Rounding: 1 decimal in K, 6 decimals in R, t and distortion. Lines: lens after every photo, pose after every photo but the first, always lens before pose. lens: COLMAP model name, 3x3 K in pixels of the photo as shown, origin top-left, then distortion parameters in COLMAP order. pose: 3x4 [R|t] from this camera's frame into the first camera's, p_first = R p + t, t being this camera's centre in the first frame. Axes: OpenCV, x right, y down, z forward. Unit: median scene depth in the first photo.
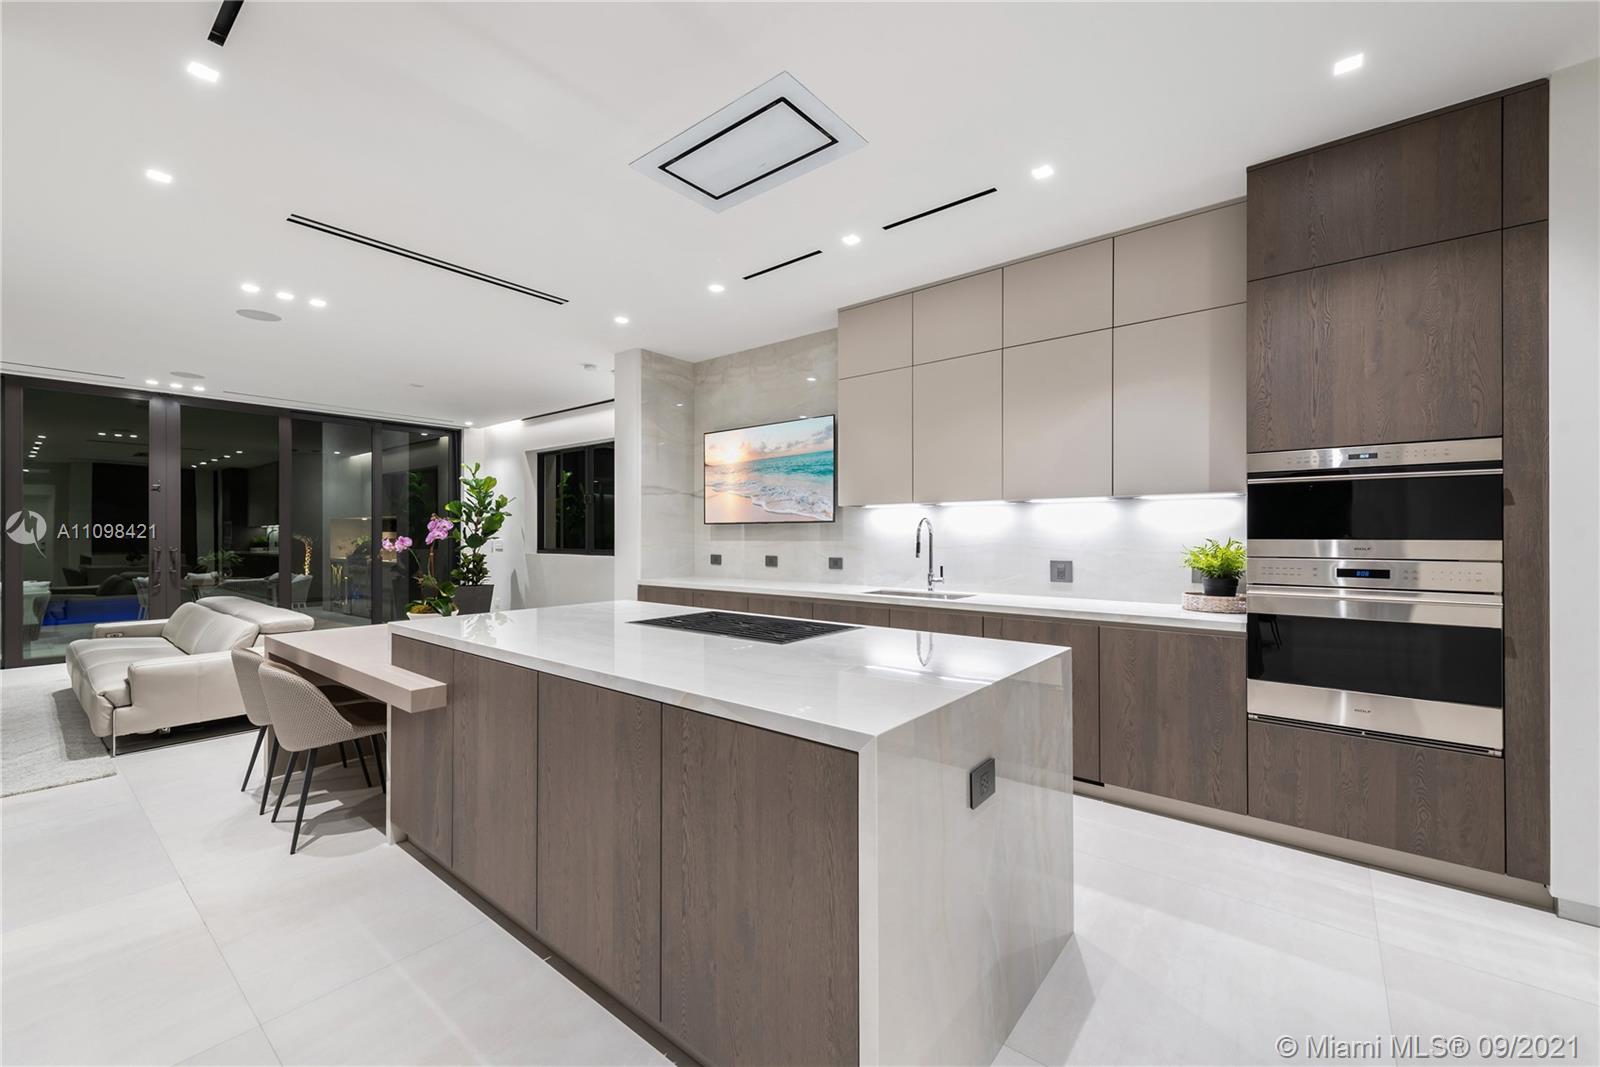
lens RADIAL K [[645.4, 0, 800.0], [0, 645.4, 533.5], [0, 0, 1]] dist [0.001167, 0.000068]
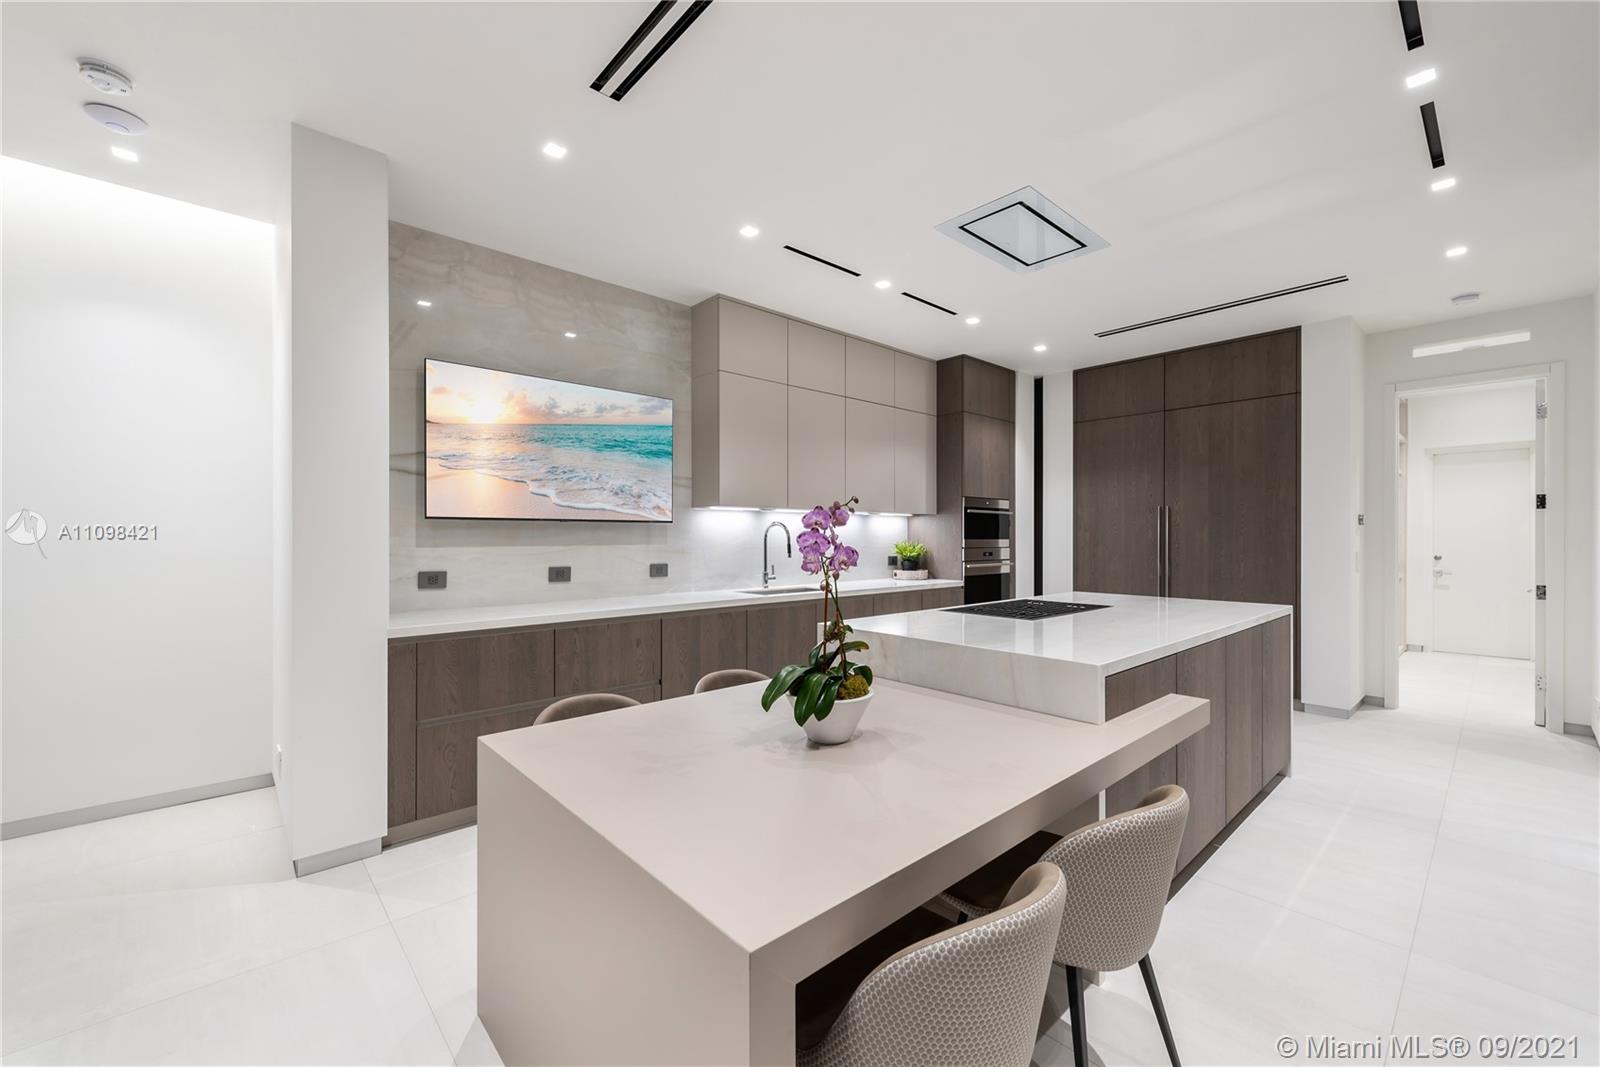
lens RADIAL K [[630.0, 0, 800.0], [0, 630.0, 533.5], [0, 0, 1]] dist [-0.000534, -0.000041]
pose [[0.149895, 0.003796, 0.988695, -0.720733], [-0.002641, 0.999991, -0.003439, -0.000585], [-0.988698, -0.002095, 0.149904, 0.662575]]
